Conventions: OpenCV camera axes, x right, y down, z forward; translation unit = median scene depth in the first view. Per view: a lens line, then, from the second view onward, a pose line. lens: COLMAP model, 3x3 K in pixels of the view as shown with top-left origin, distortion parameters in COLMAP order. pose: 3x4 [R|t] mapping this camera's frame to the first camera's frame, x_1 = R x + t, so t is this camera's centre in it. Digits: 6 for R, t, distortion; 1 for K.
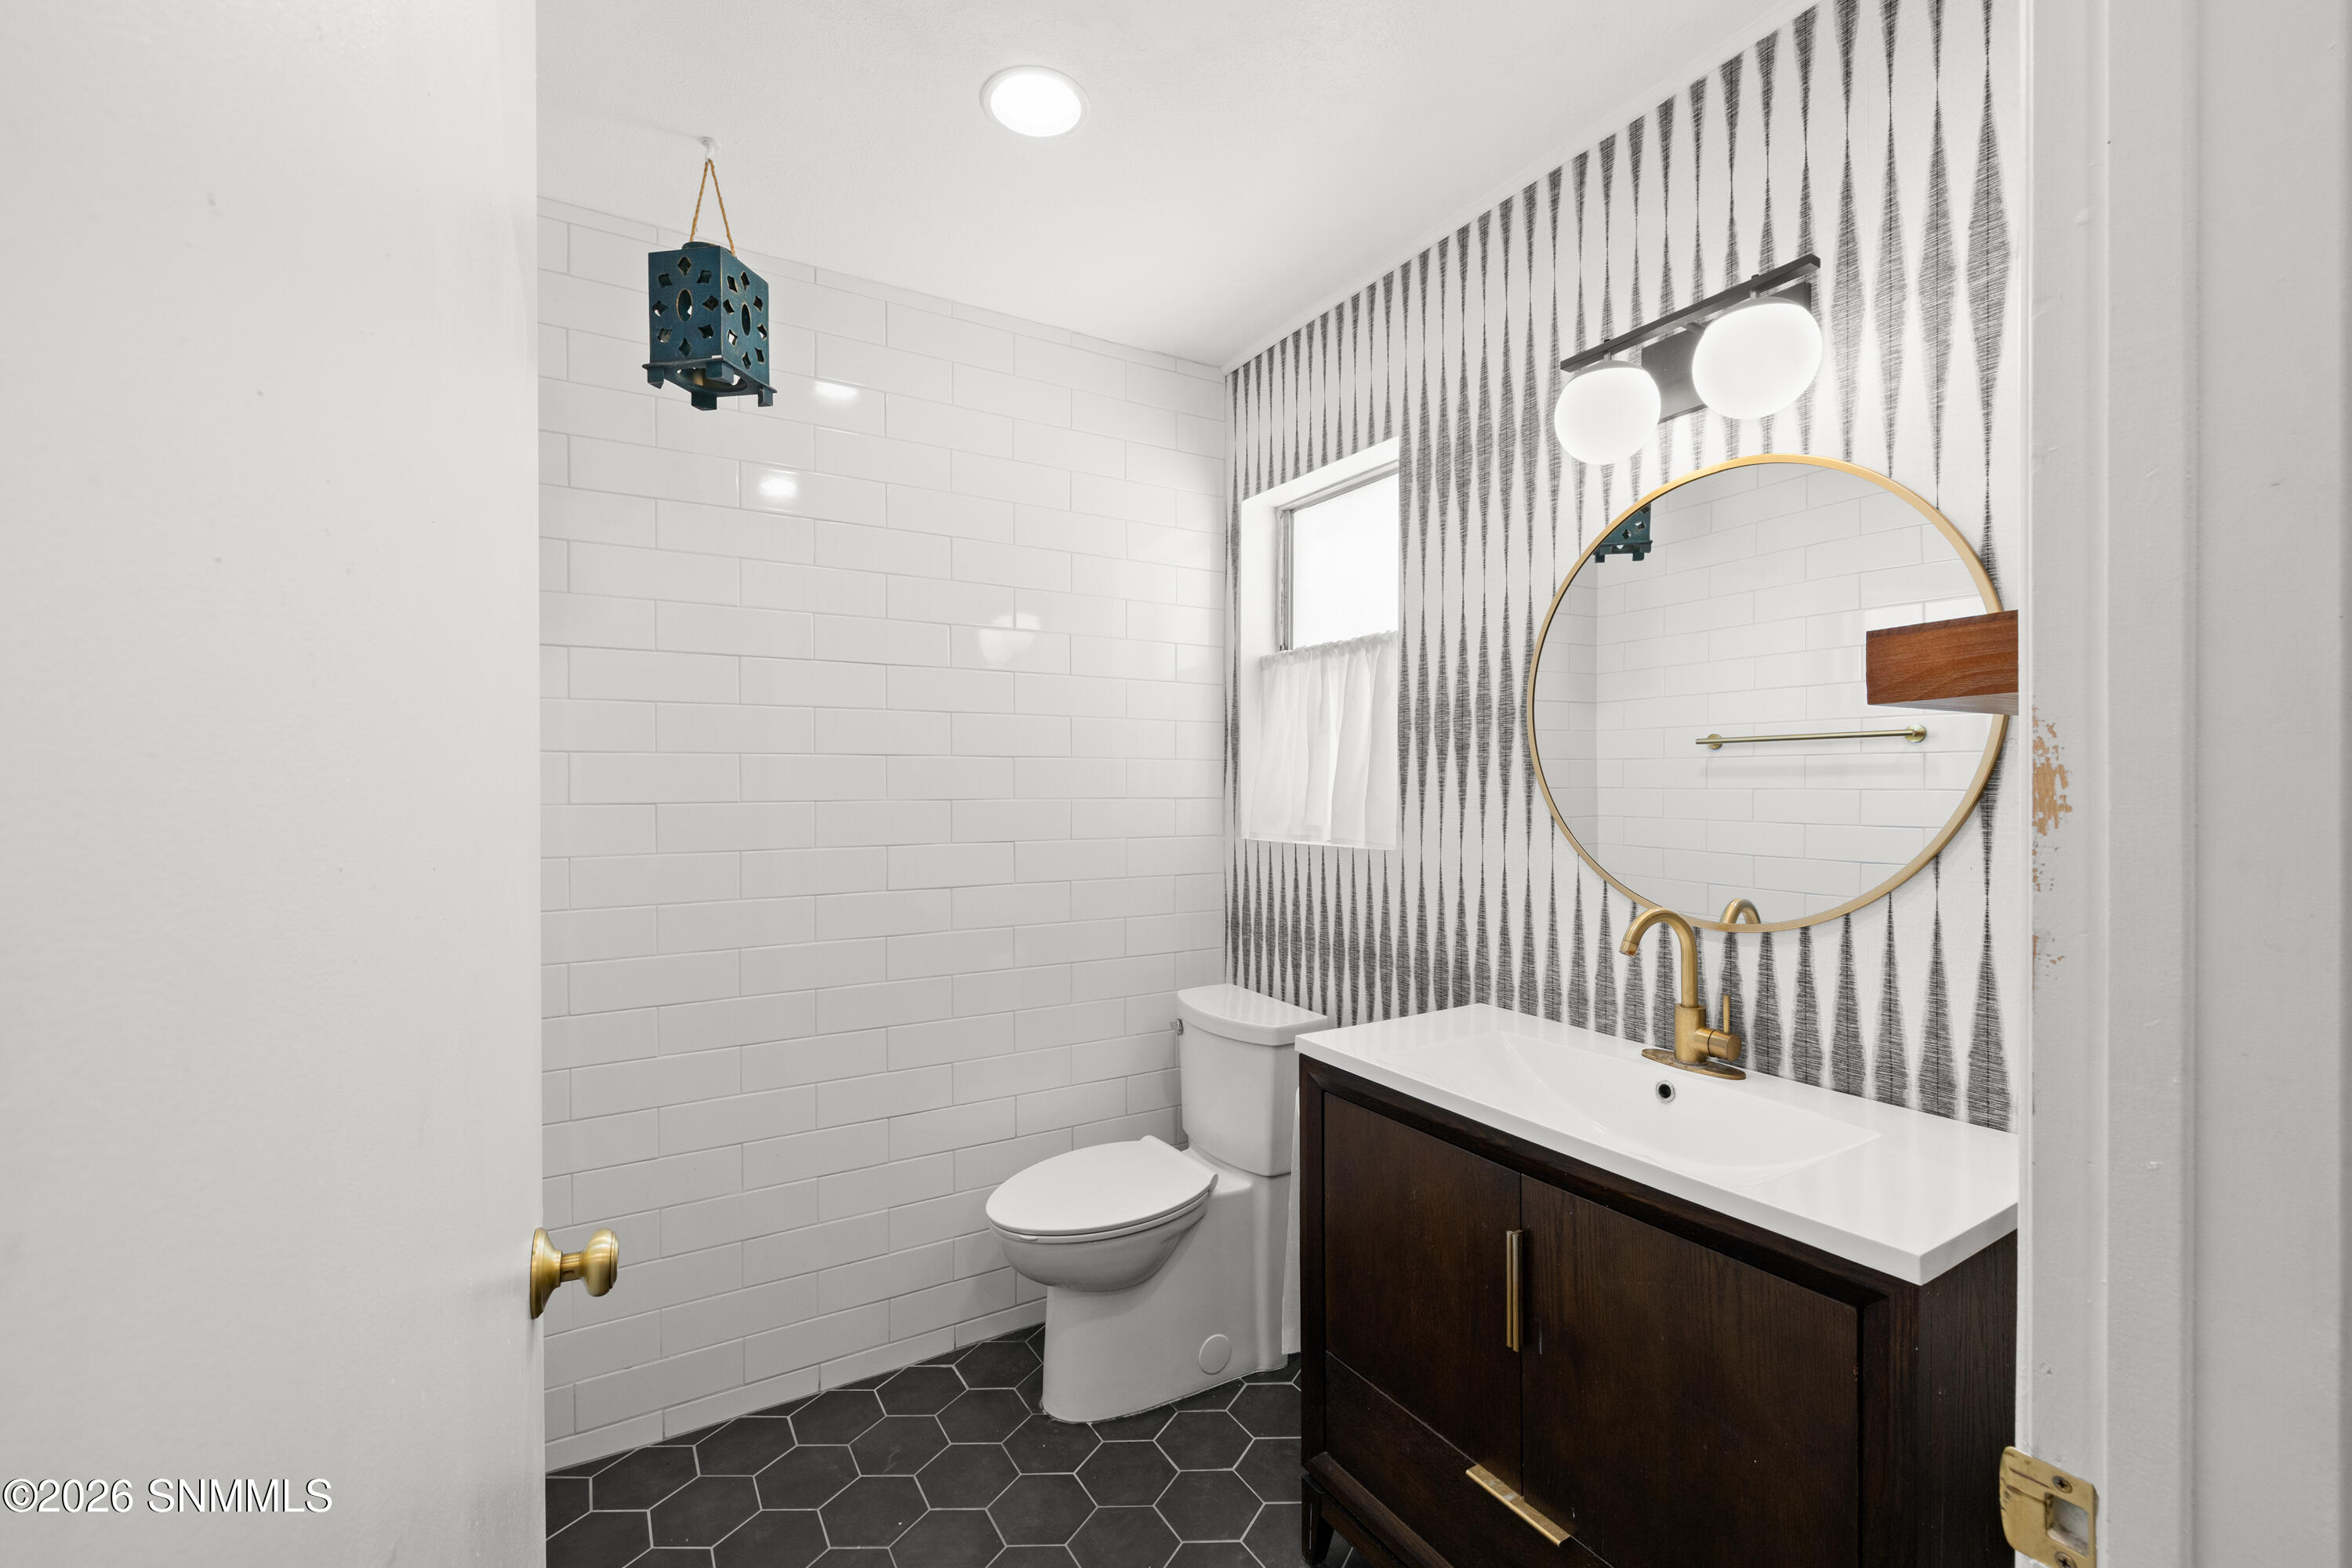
lens RADIAL K [[1001.1, 0, 1246.5], [0, 1001.1, 769.8], [0, 0, 1]] dist [0.000597, 0.000137]
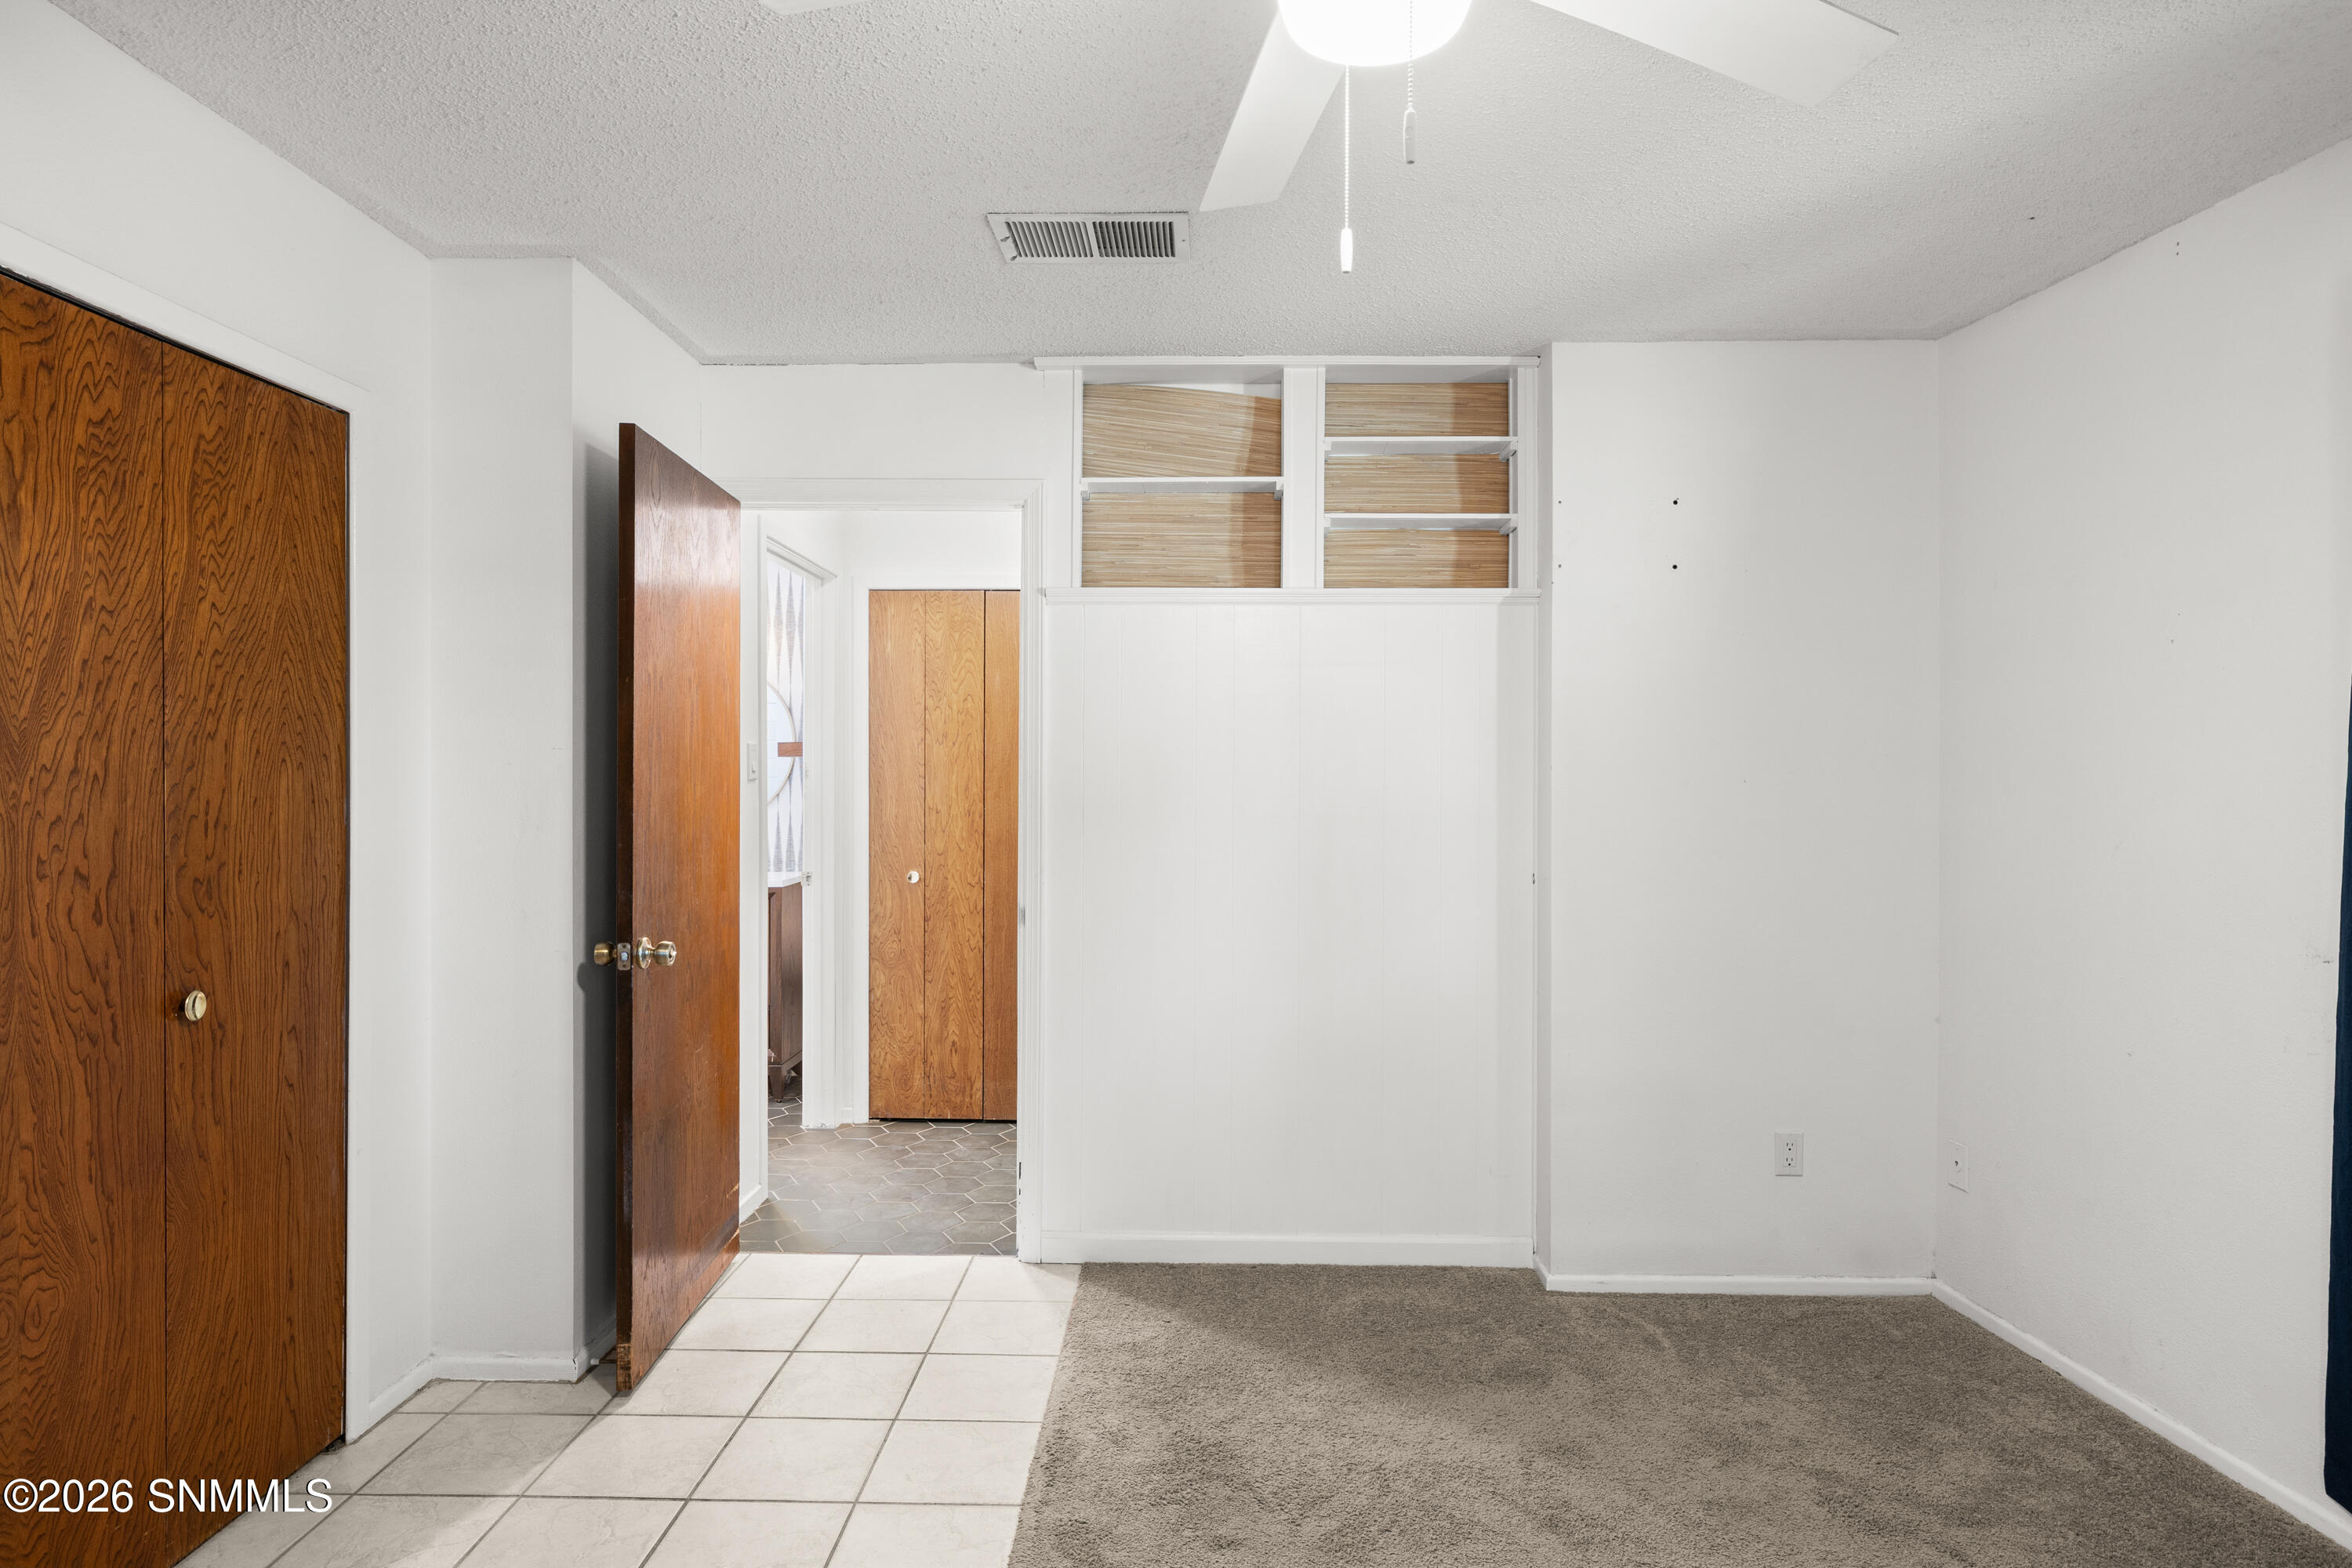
lens RADIAL K [[1329.3, 0, 1175.0], [0, 1329.3, 774.6], [0, 0, 1]] dist [0.004444, -0.002813]
pose [[0.570606, -0.002697, 0.821219, -1.924060], [-0.008571, 0.999921, 0.009239, -0.031443], [-0.821179, -0.012311, 0.570538, -2.296660]]
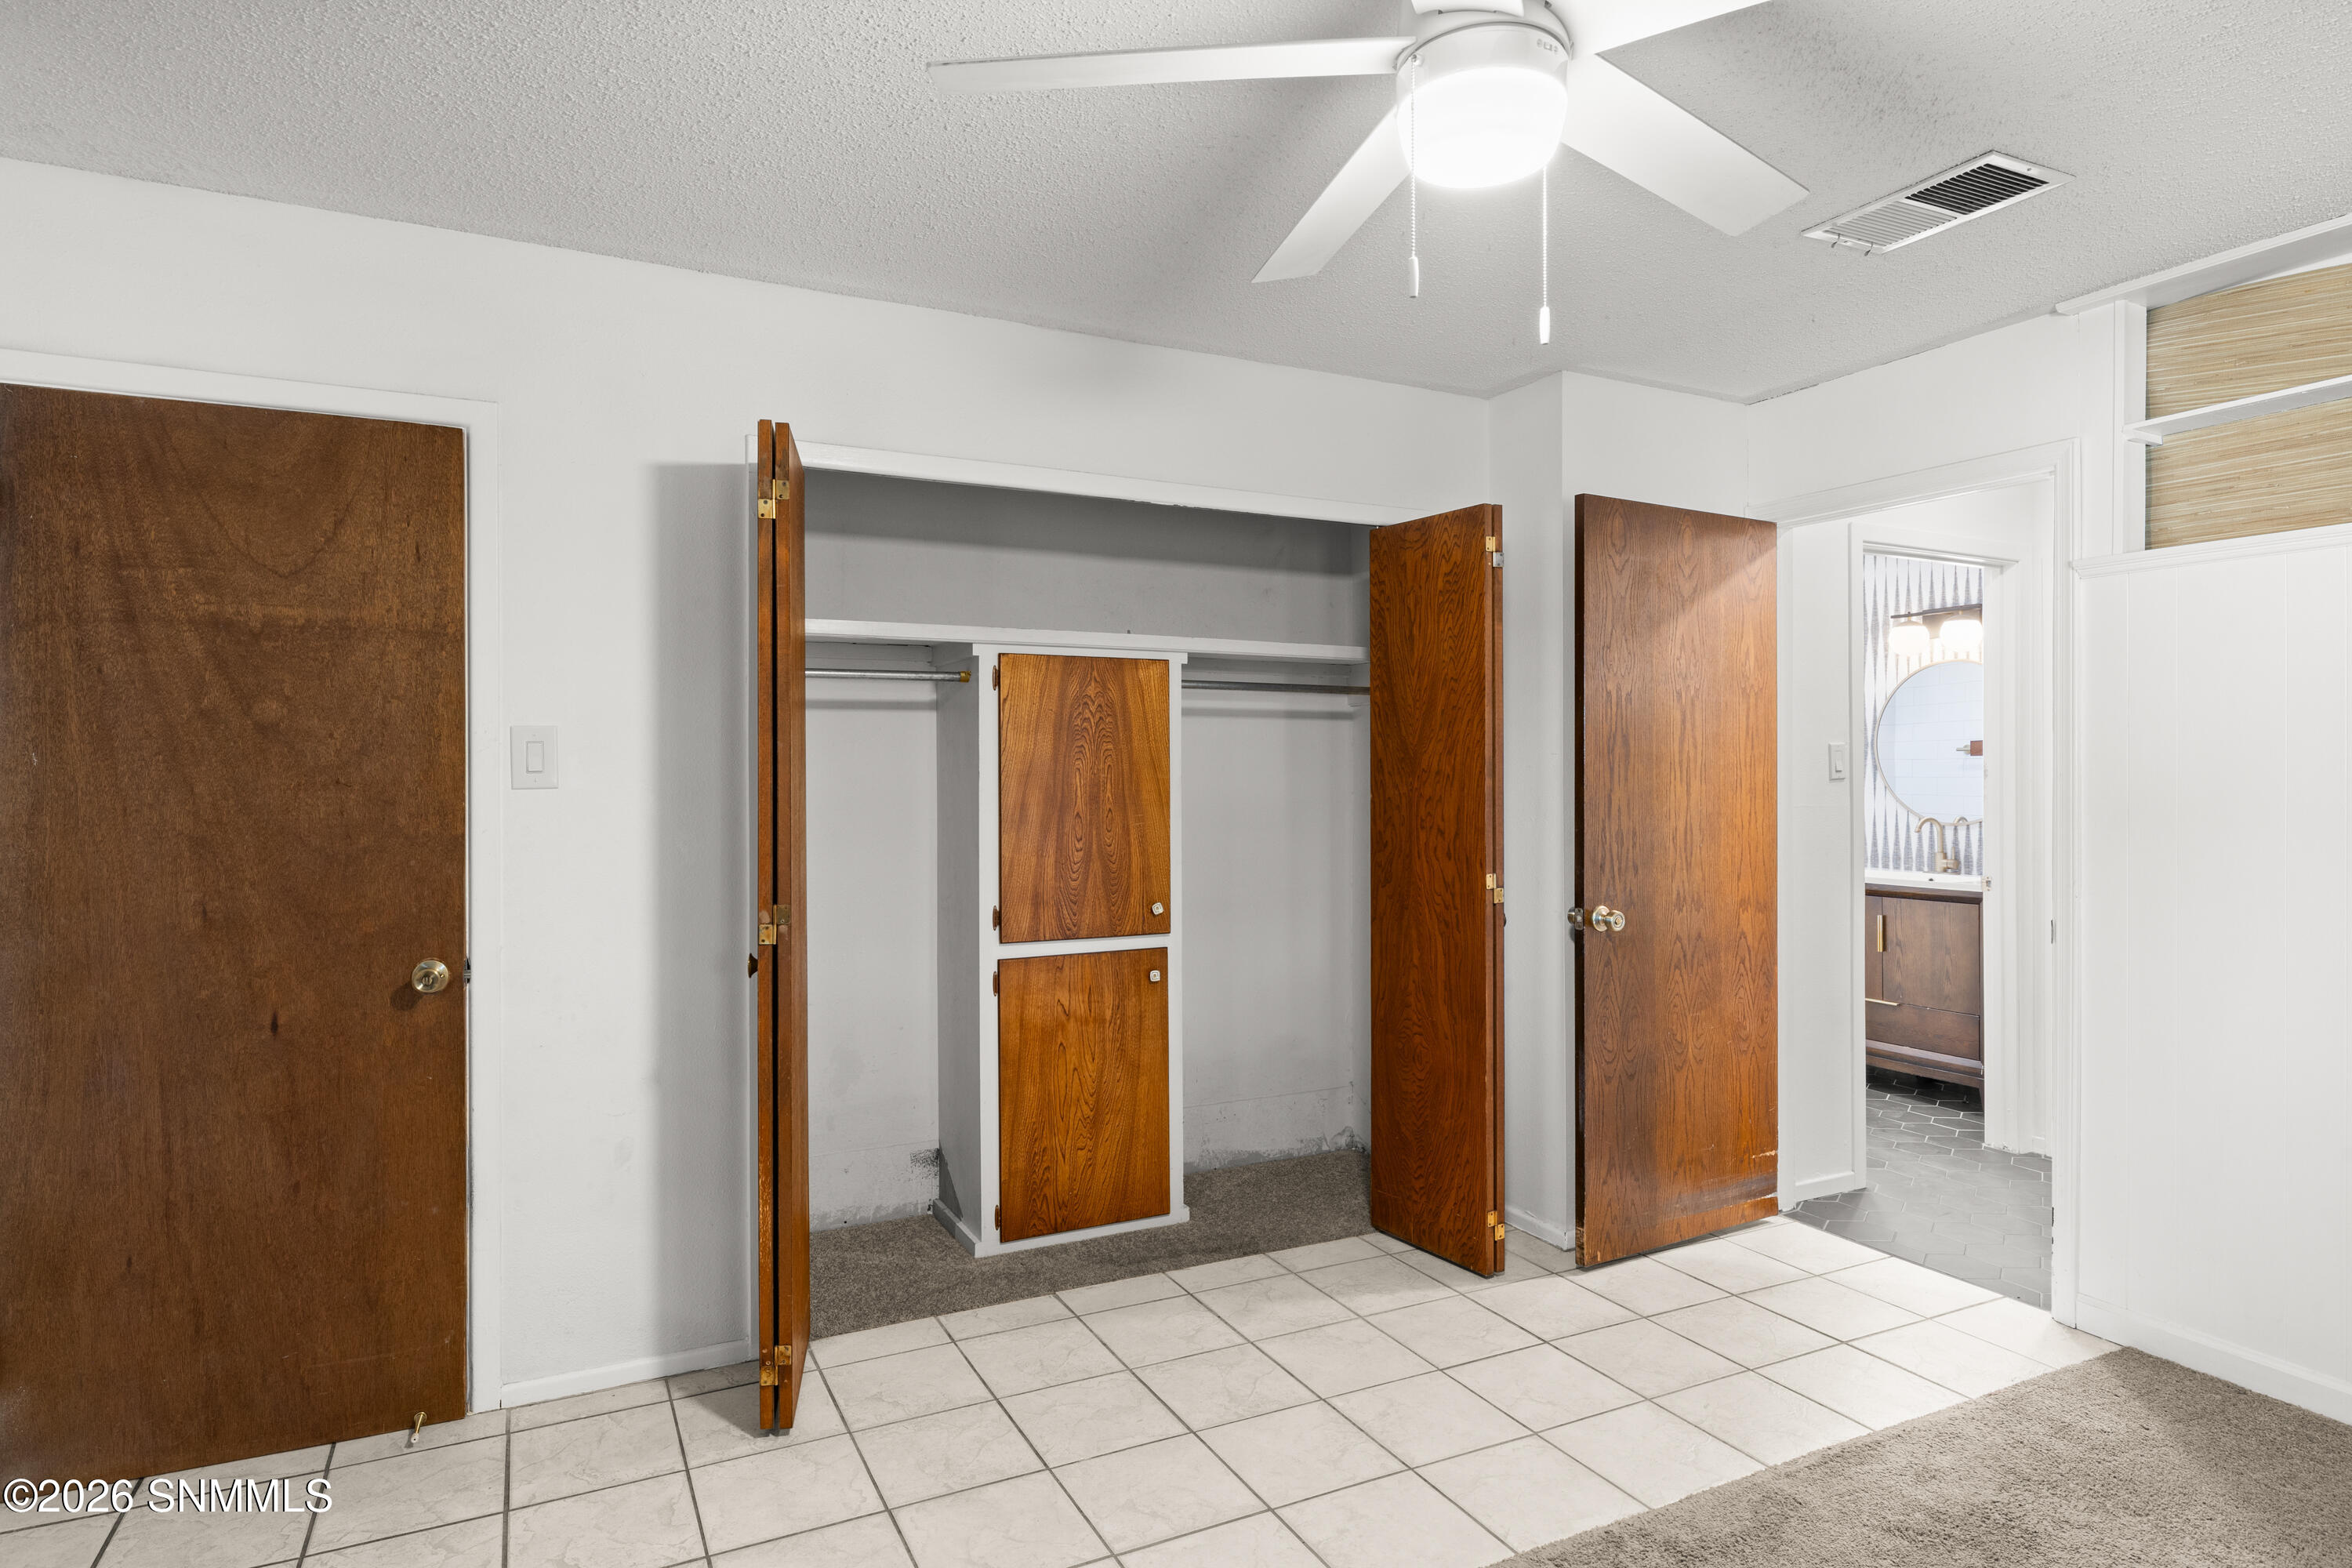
lens RADIAL K [[1329.3, 0, 1175.0], [0, 1329.3, 770.9], [0, 0, 1]] dist [0.004444, -0.002813]
pose [[0.991366, -0.004077, -0.131062, -1.215229], [0.005009, 0.999964, 0.006782, -0.031953], [0.131029, -0.007380, 0.991351, -3.027273]]
